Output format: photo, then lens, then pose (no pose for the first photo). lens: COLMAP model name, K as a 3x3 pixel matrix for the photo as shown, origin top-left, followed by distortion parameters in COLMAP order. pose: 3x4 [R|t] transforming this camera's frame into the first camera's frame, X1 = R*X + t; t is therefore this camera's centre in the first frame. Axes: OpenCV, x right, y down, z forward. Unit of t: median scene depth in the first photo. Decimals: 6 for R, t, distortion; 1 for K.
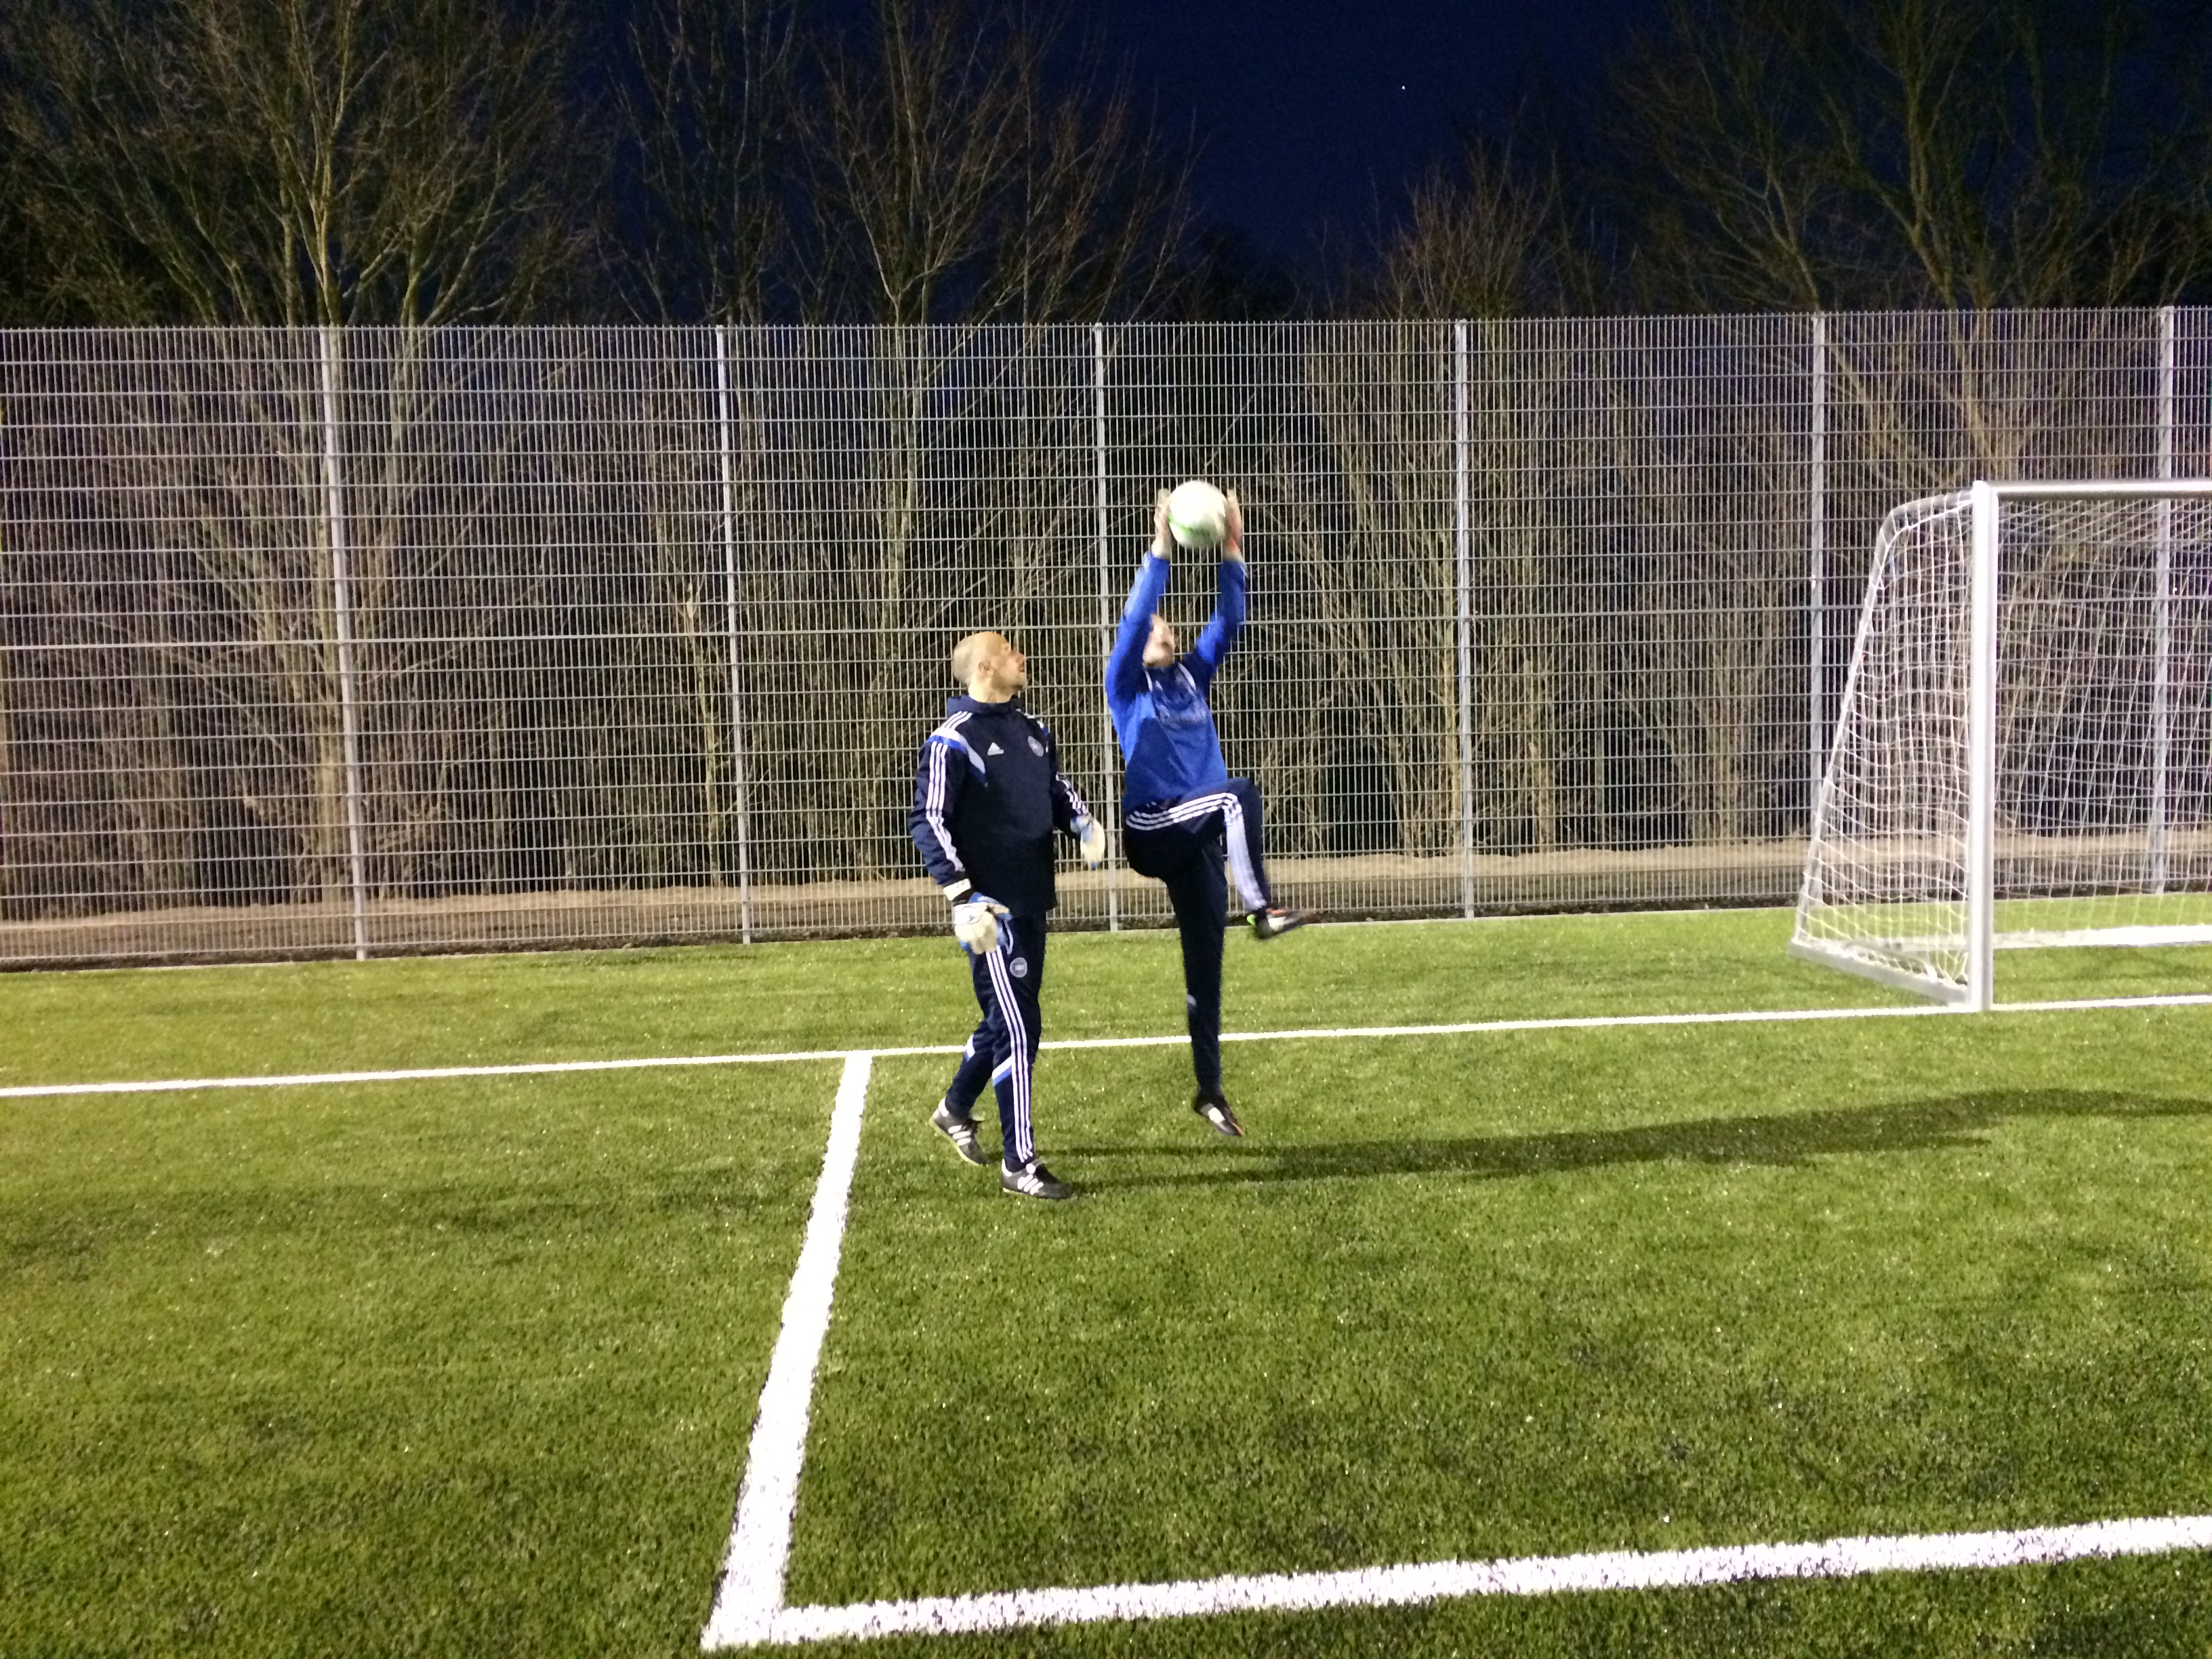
lens RADIAL K [[1890.9, 0, 1113.7], [0, 1890.9, 823.2], [0, 0, 1]] dist [0.100570, -0.130456]
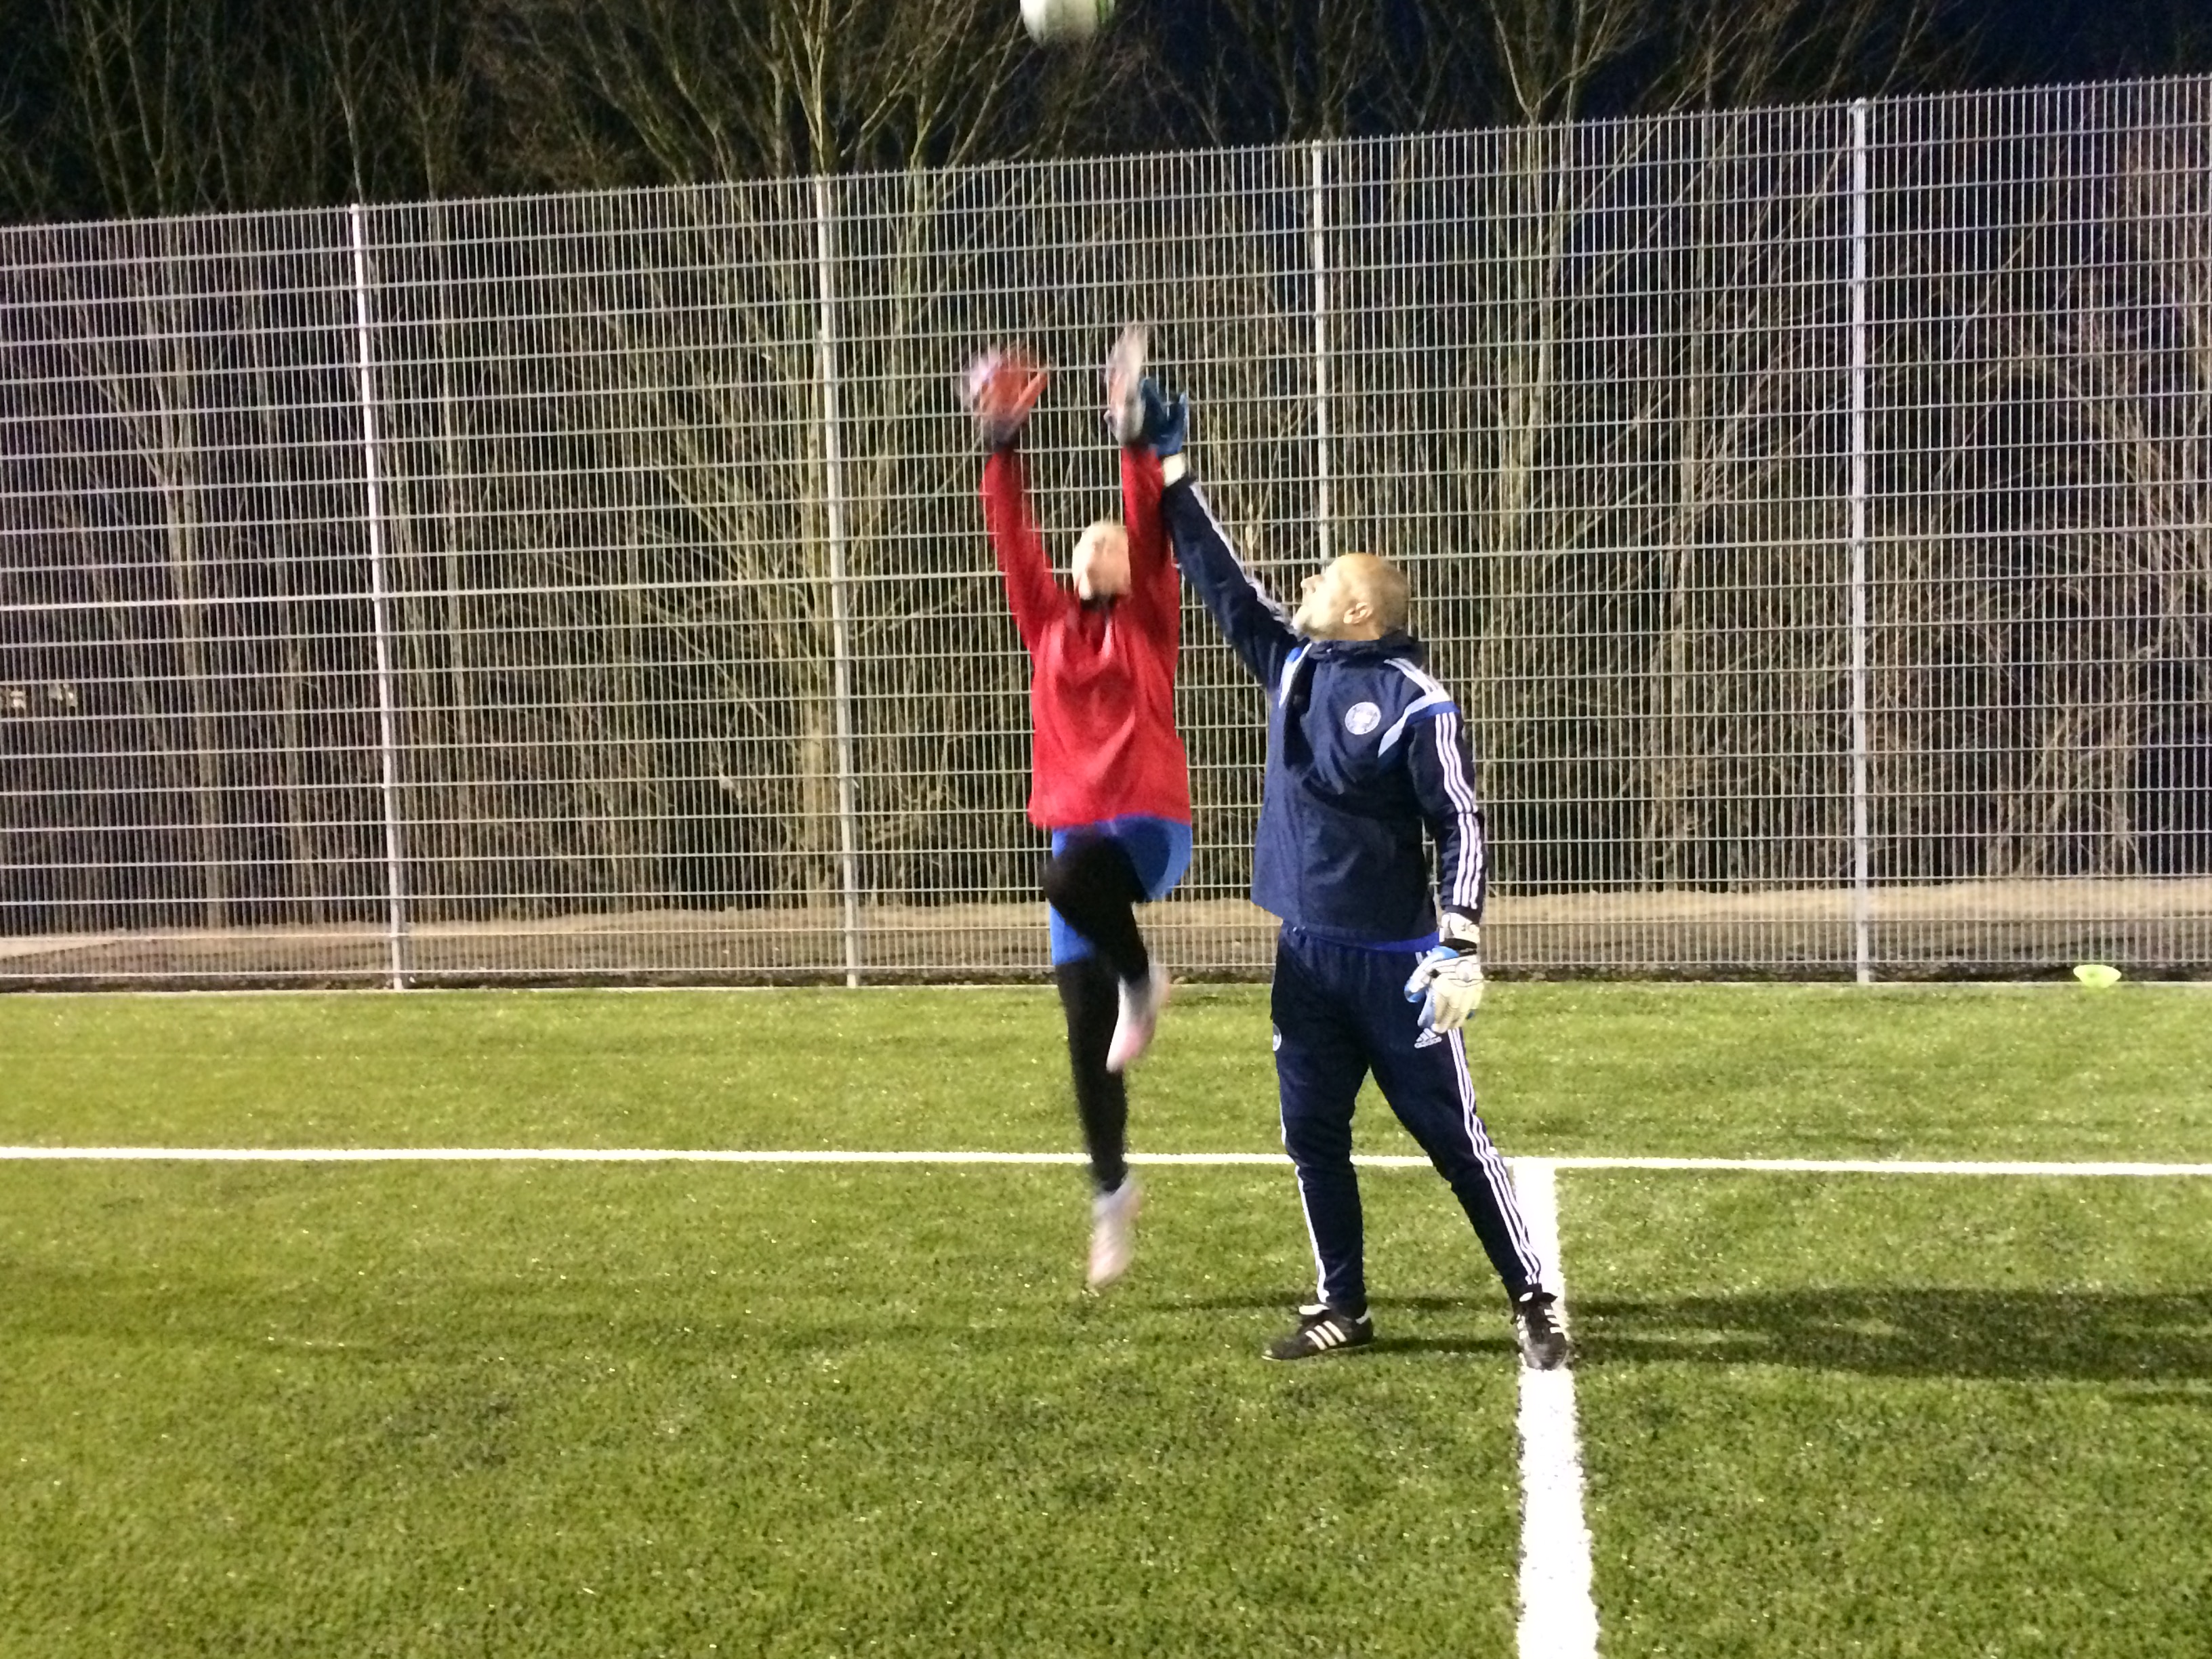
lens RADIAL K [[2306.0, 0, 1106.0], [0, 2306.0, 829.5], [0, 0, 1]] dist [0.052350, -0.012153]
pose [[0.966186, 0.015312, -0.257392, -0.049851], [-0.013561, 0.999871, 0.008576, -0.002320], [0.257491, -0.004795, 0.966269, 0.112882]]
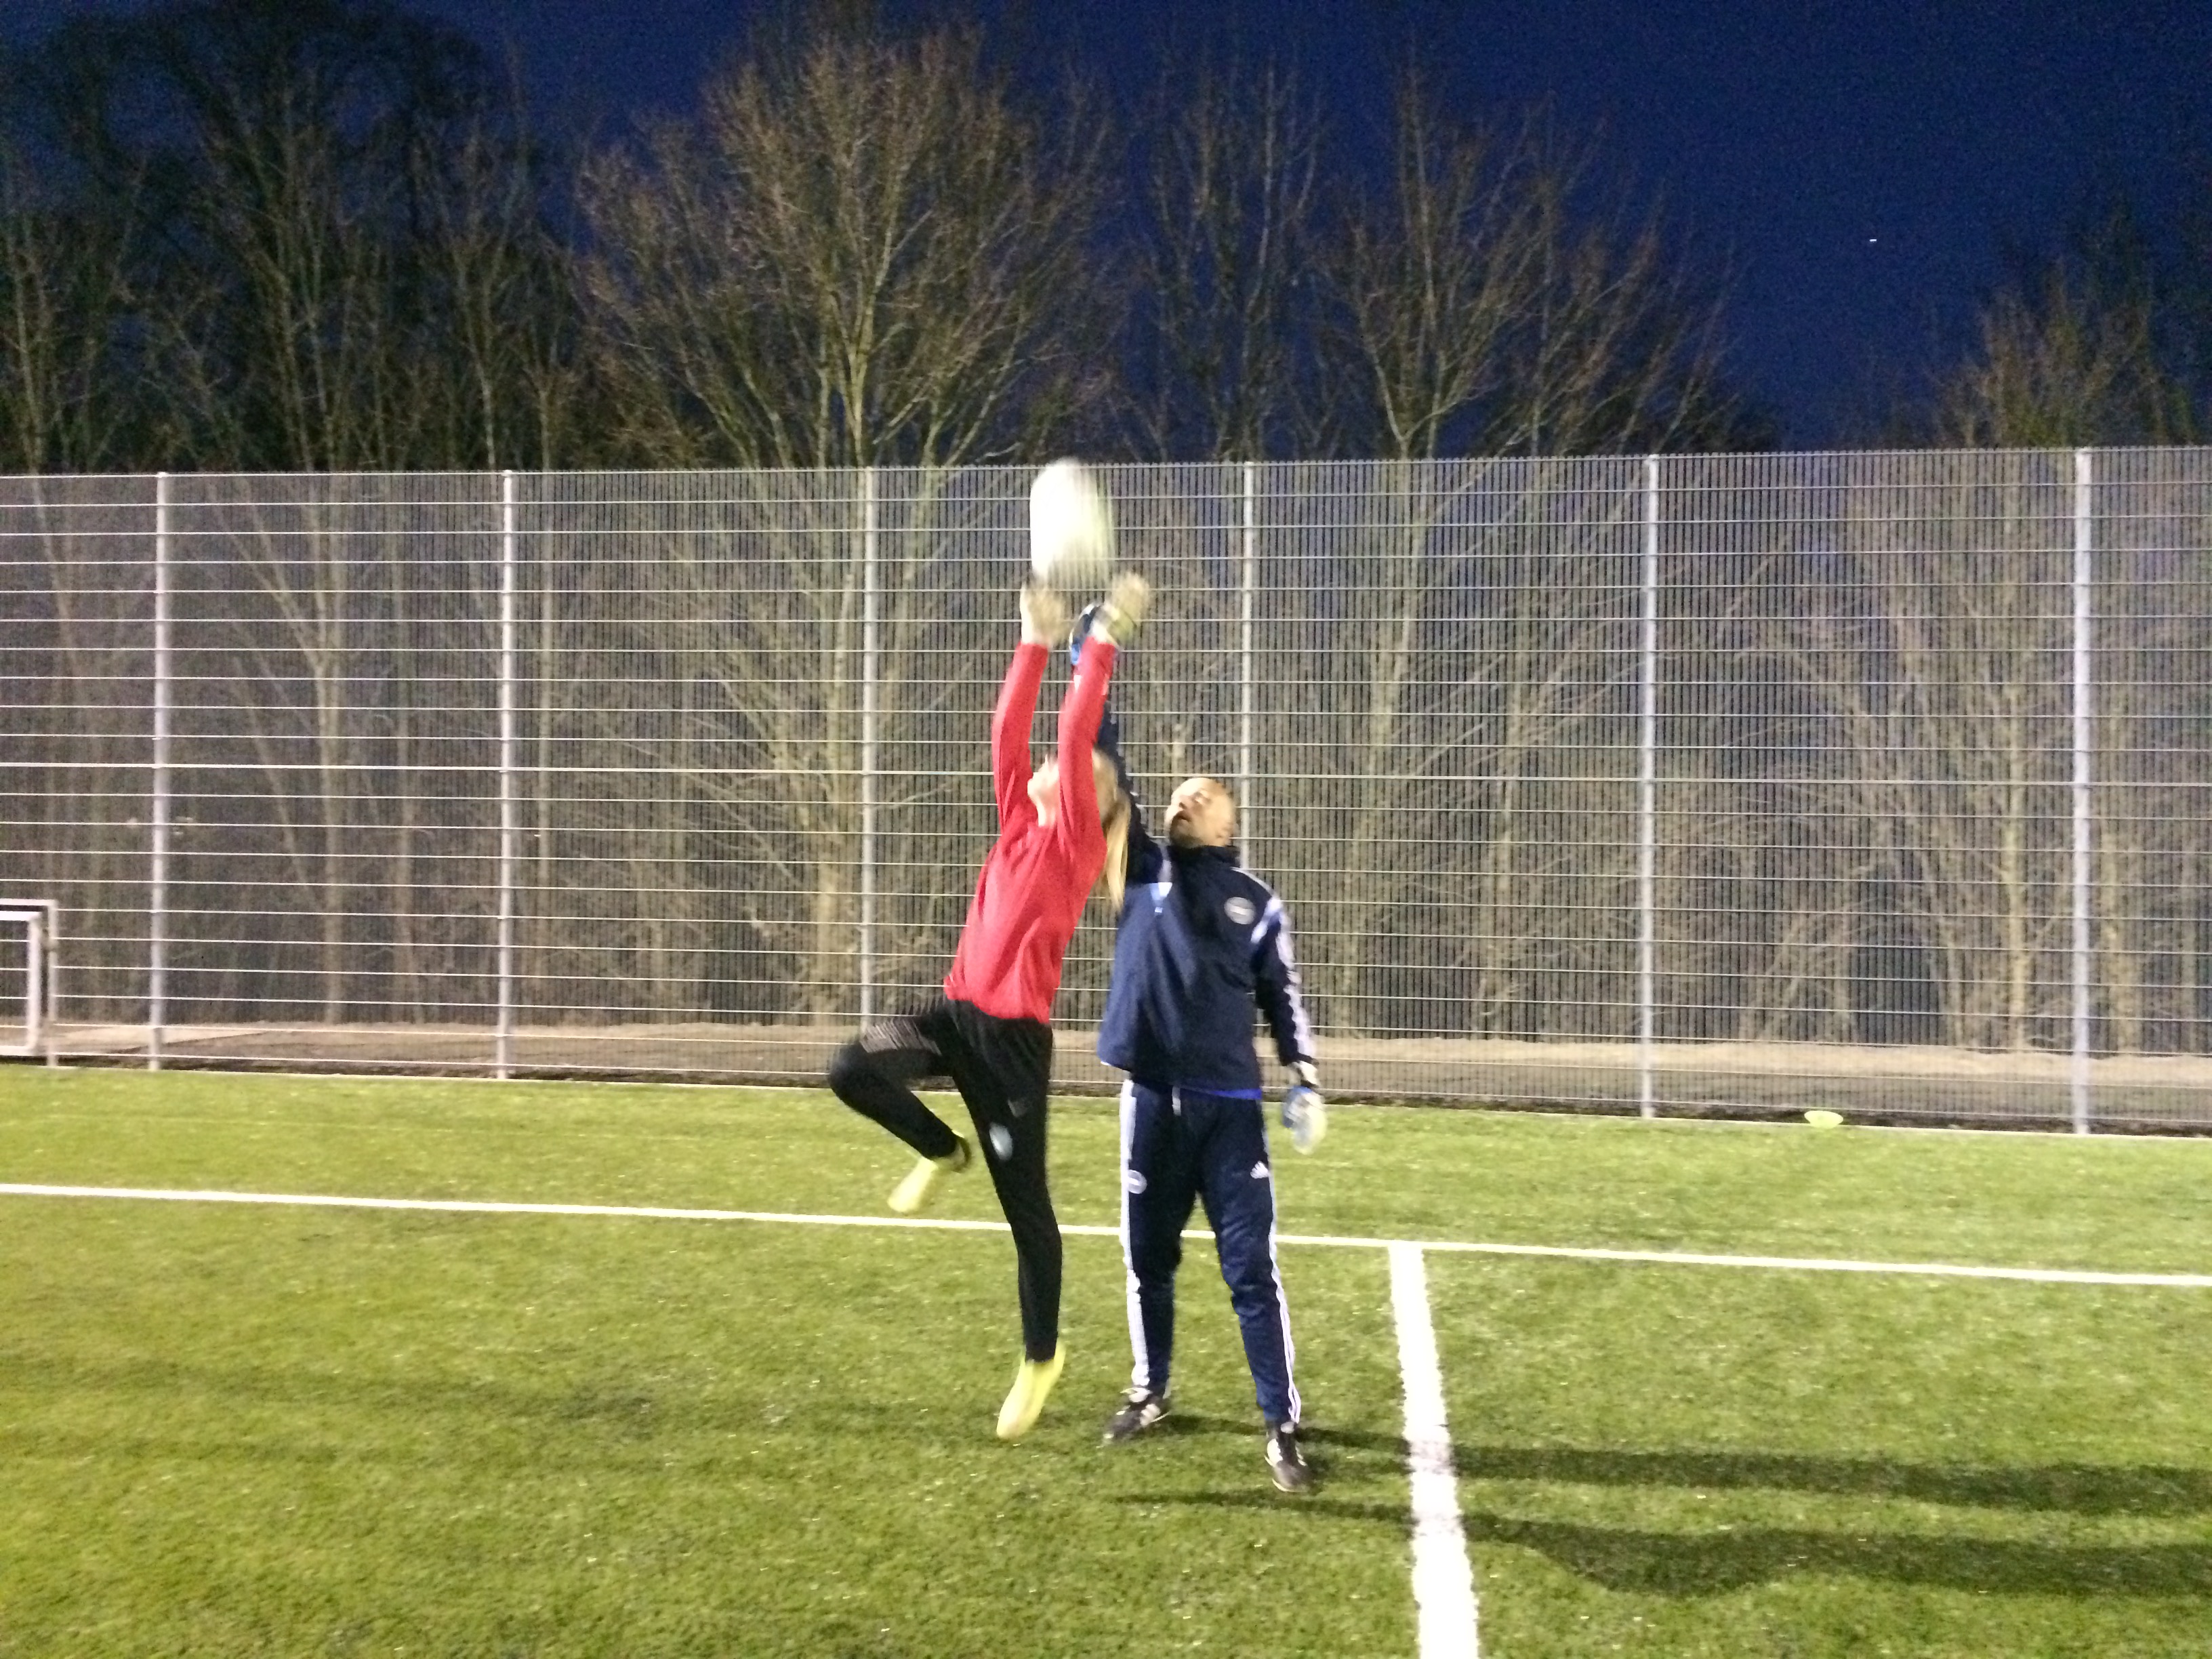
lens RADIAL K [[1884.7, 0, 1095.0], [0, 1884.7, 819.8], [0, 0, 1]] dist [0.094911, -0.140852]
pose [[0.974248, 0.037676, -0.222311, -0.059605], [-0.054906, 0.995904, -0.071840, -0.004474], [0.218694, 0.082196, 0.972325, 0.055467]]
